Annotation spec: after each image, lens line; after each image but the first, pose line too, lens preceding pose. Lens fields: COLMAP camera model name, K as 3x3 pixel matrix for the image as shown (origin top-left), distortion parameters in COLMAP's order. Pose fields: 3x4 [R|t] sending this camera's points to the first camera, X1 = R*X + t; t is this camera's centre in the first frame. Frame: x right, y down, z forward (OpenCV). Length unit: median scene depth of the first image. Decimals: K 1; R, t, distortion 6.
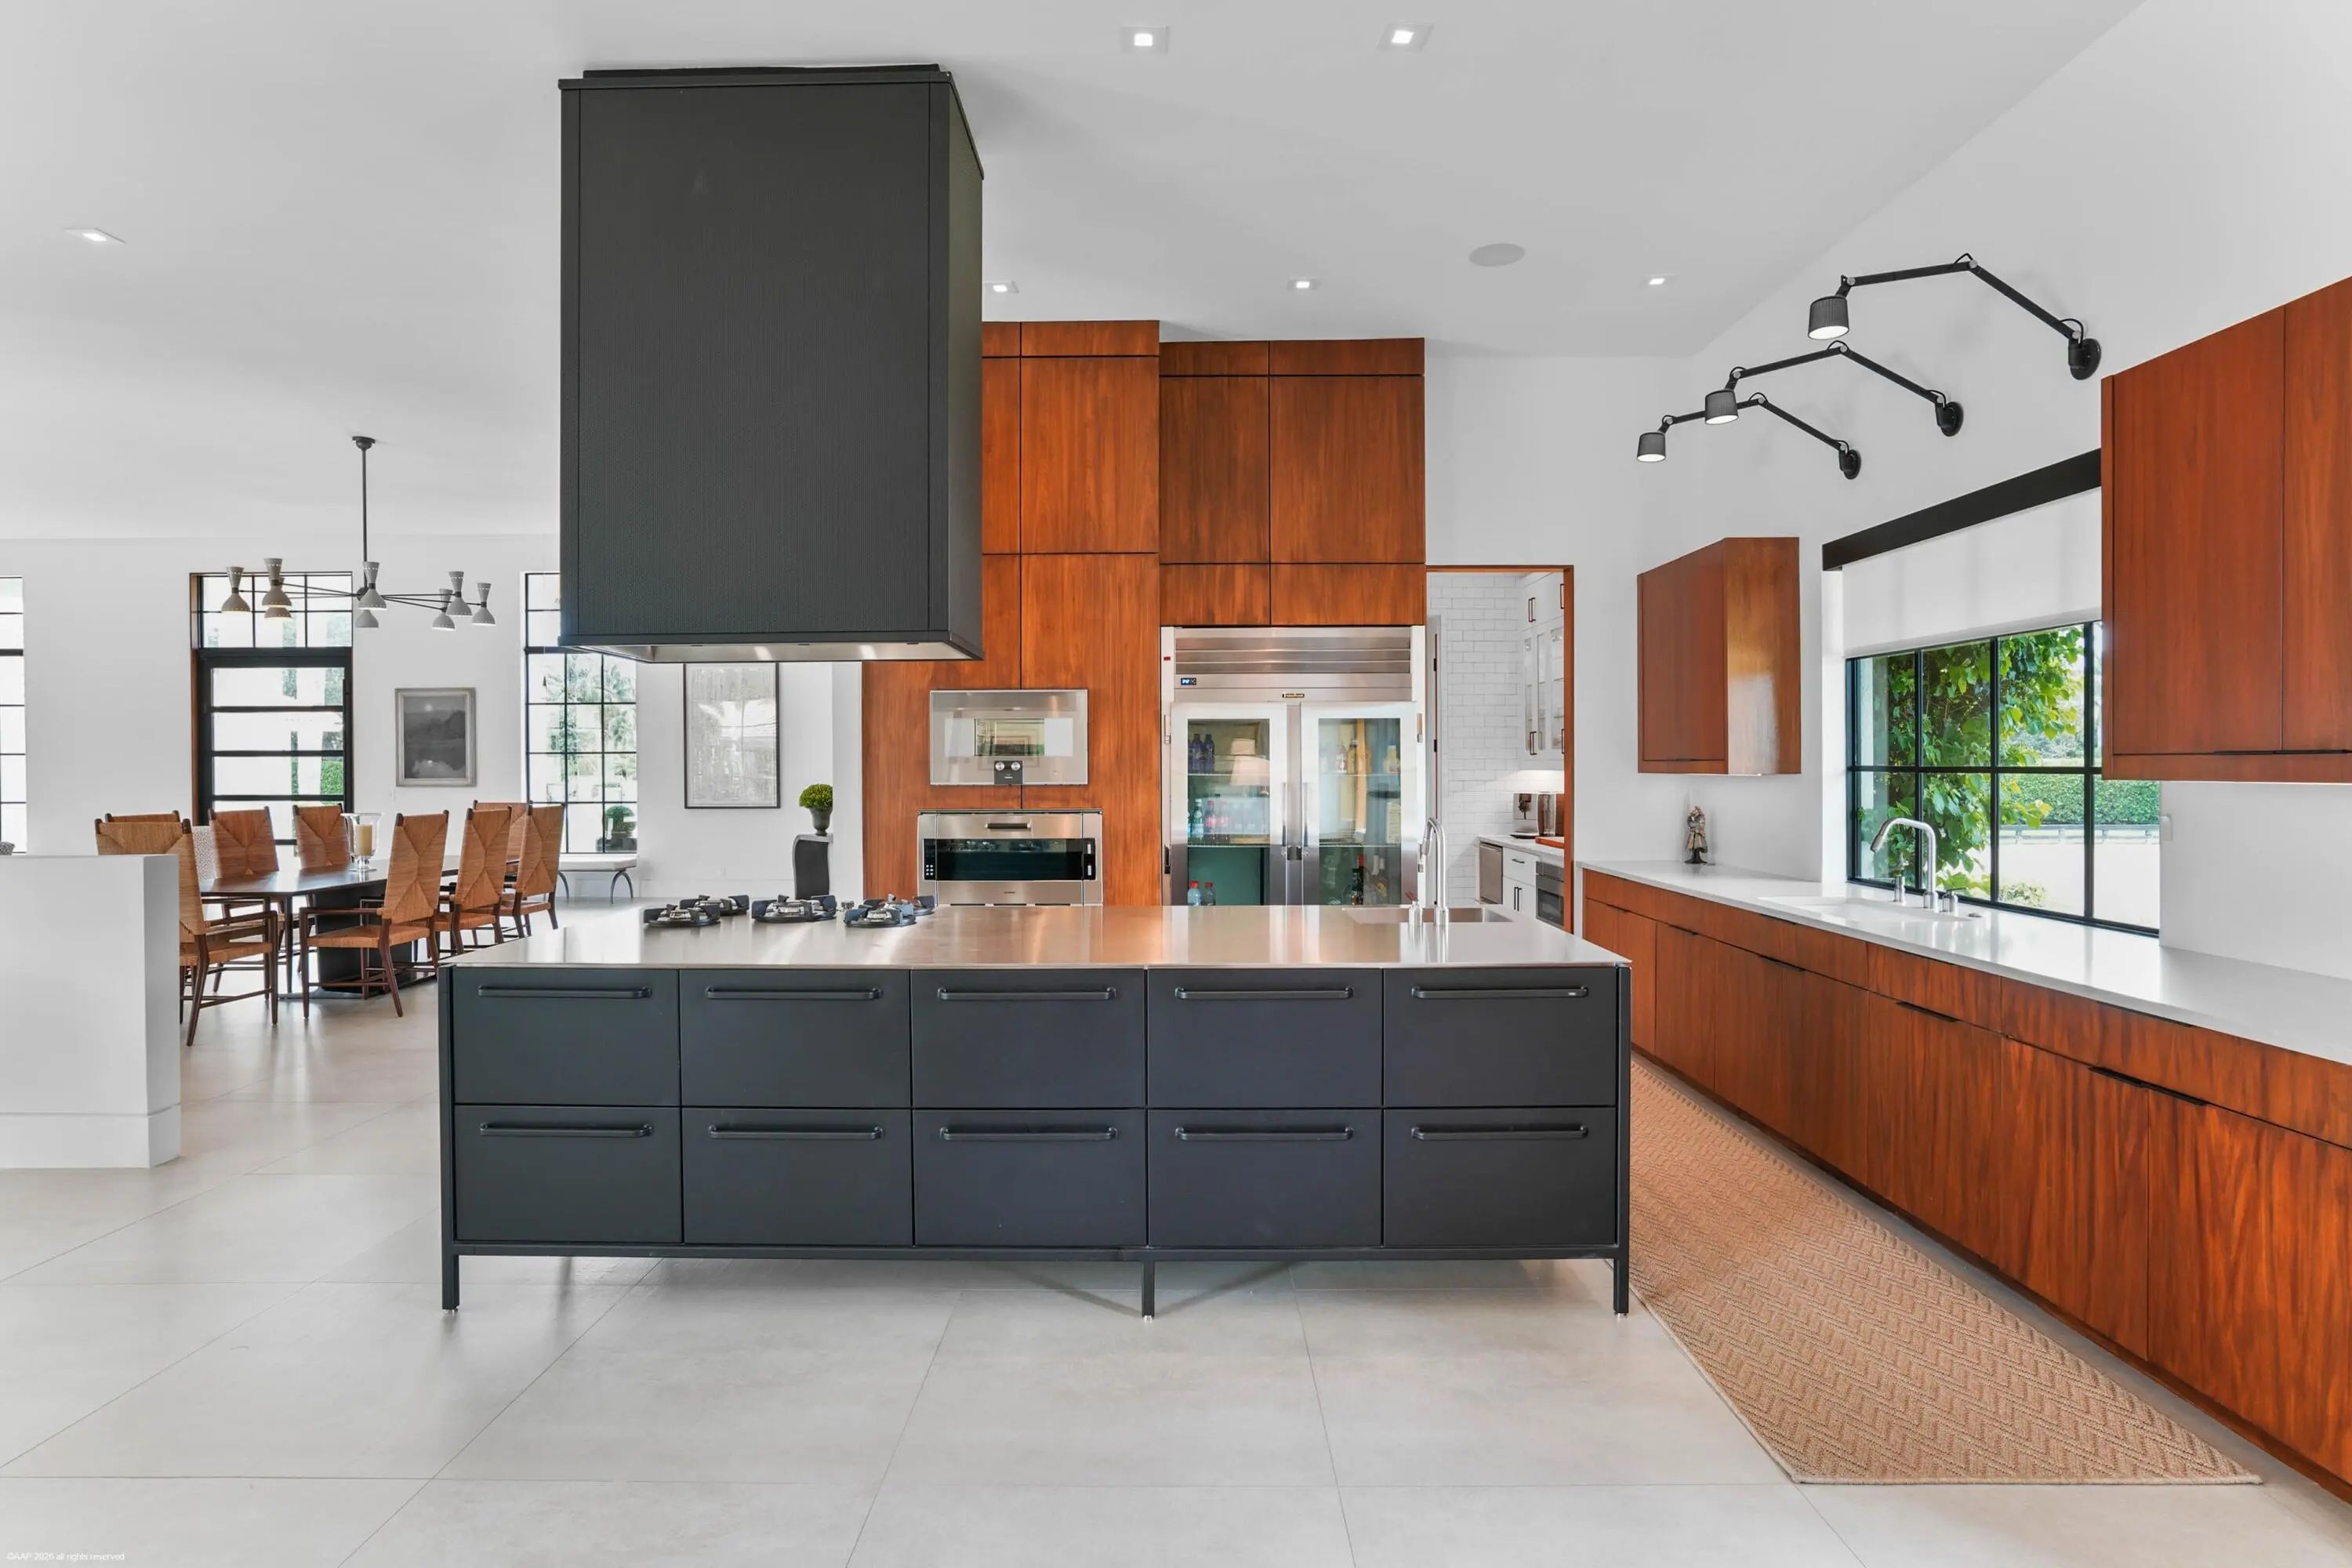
lens RADIAL K [[1230.8, 0, 1178.3], [0, 1230.8, 767.0], [0, 0, 1]] dist [-0.033276, 0.003100]
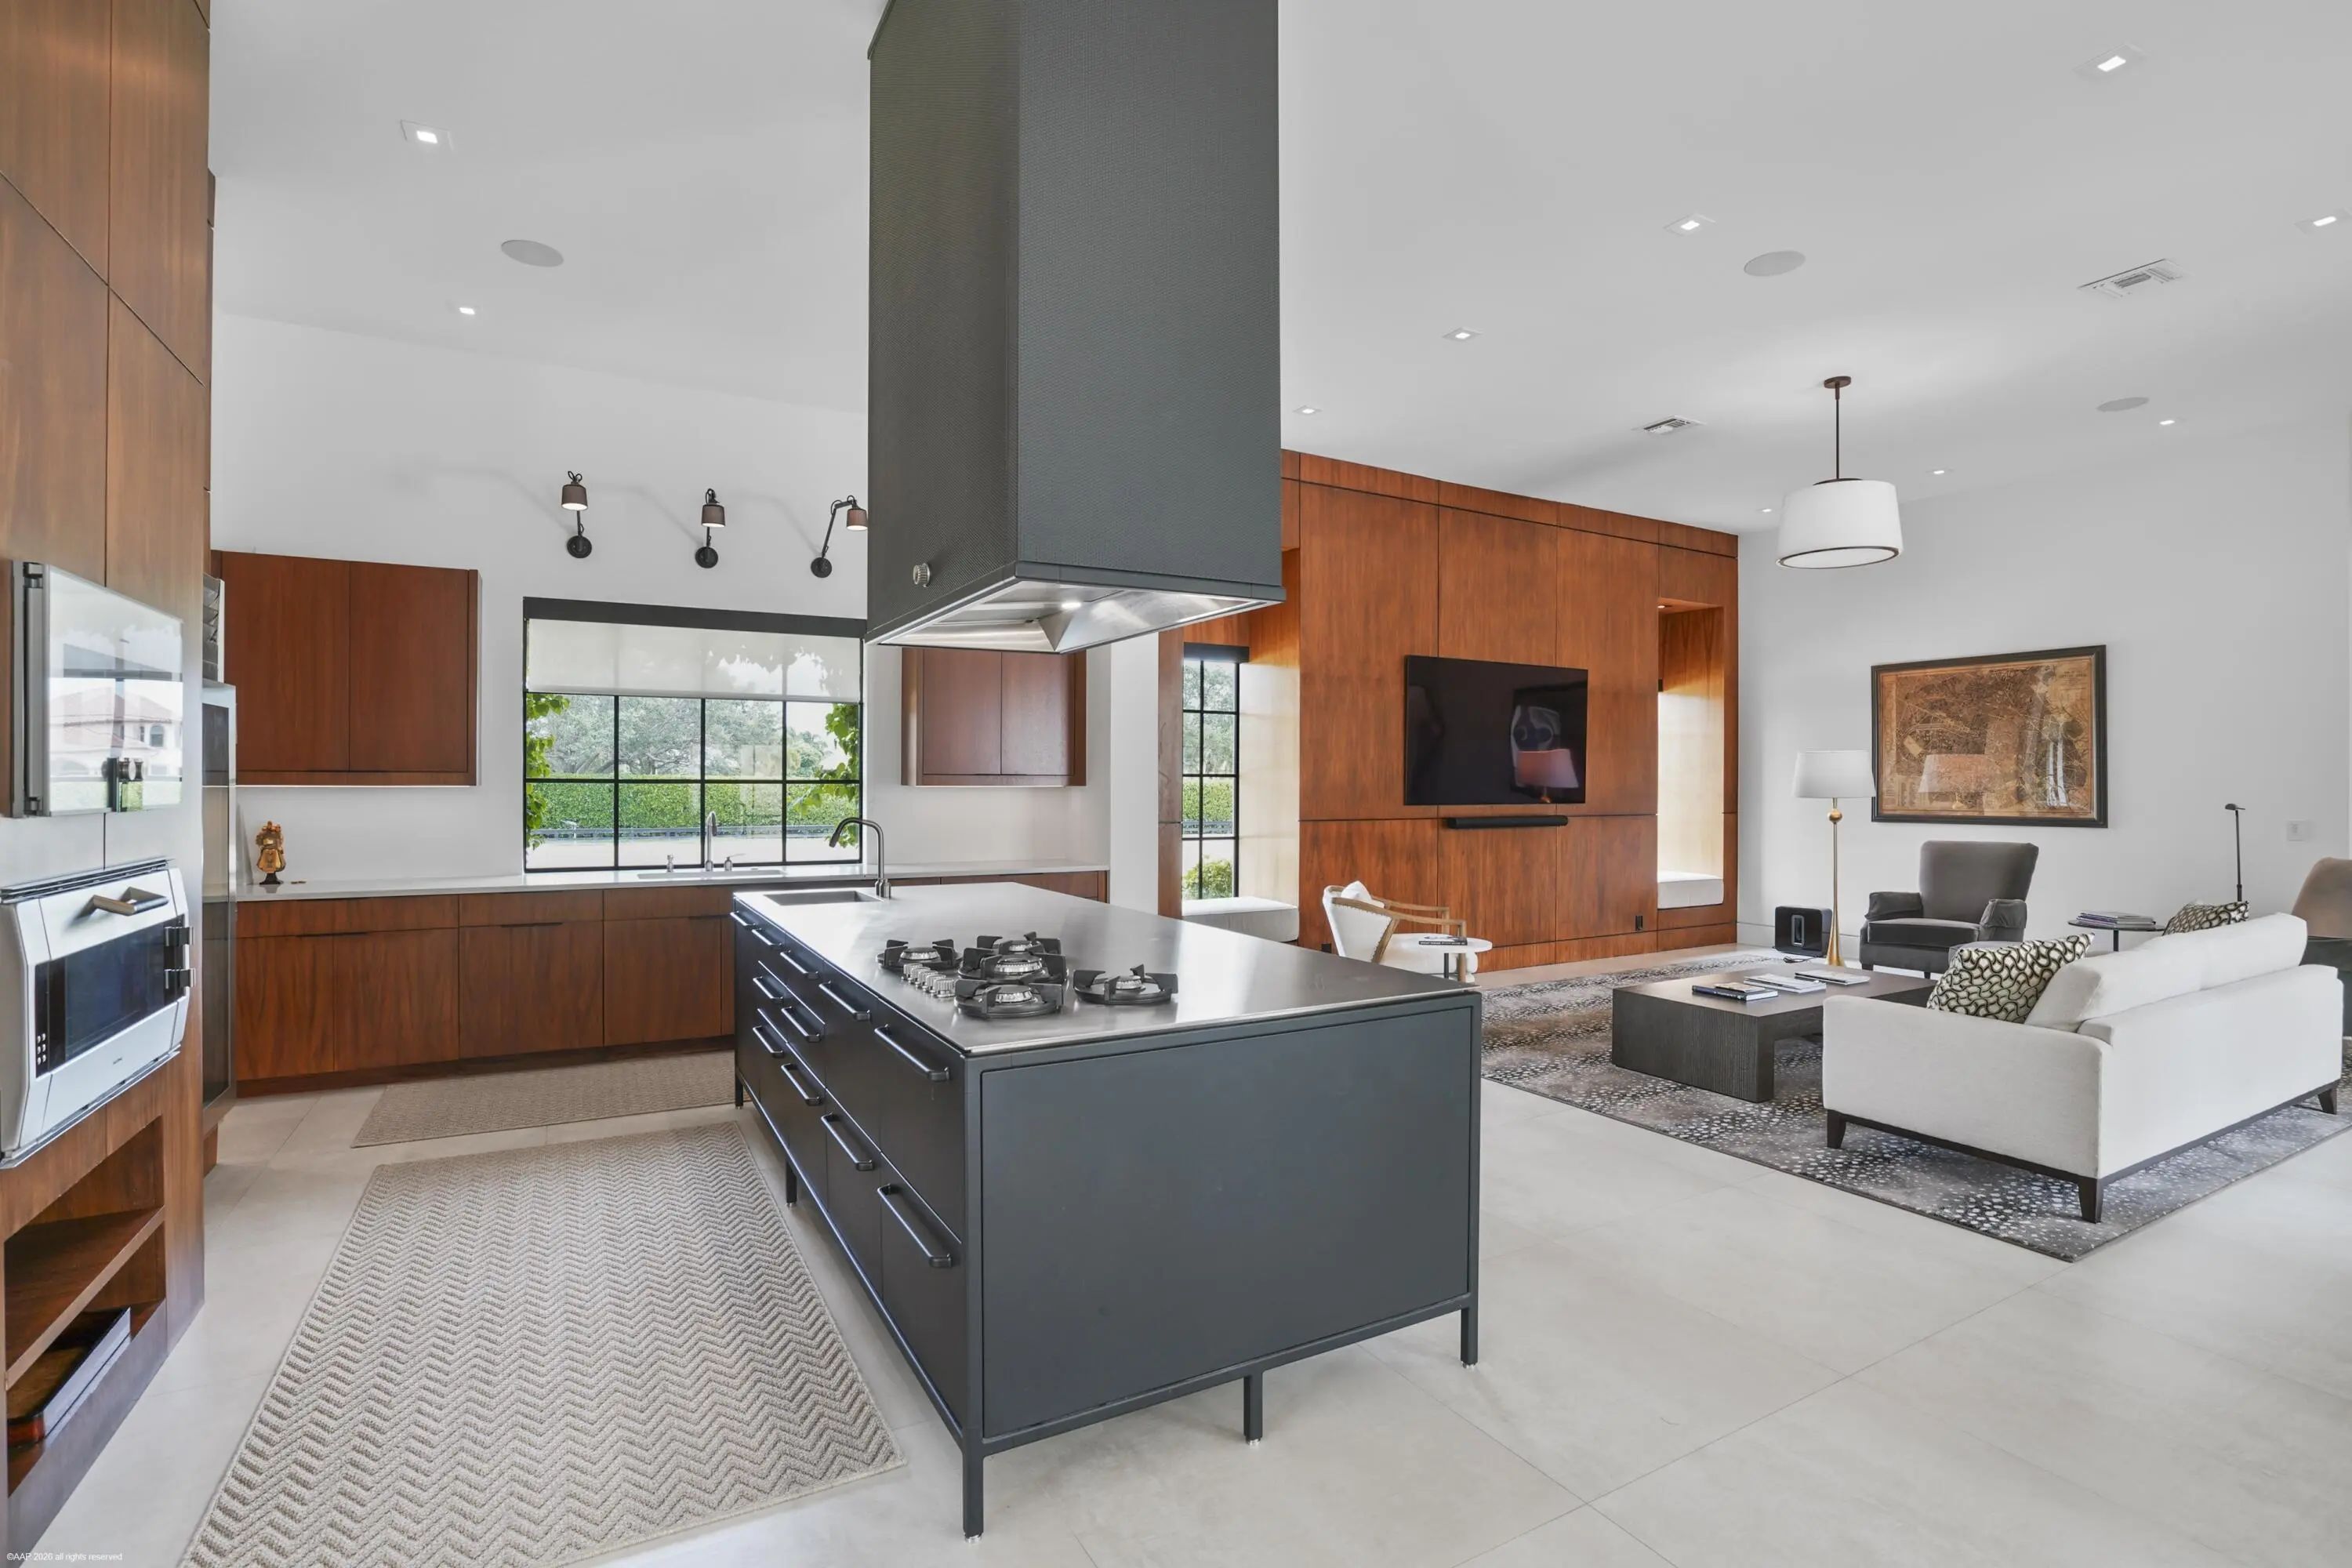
lens RADIAL K [[1082.0, 0, 1173.8], [0, 1082.0, 795.2], [0, 0, 1]] dist [-0.004376, -0.000076]
pose [[-0.499544, -0.014221, 0.866172, -0.651289], [-0.000331, 0.999868, 0.016226, -0.000900], [-0.866288, 0.007819, -0.499483, 0.863269]]
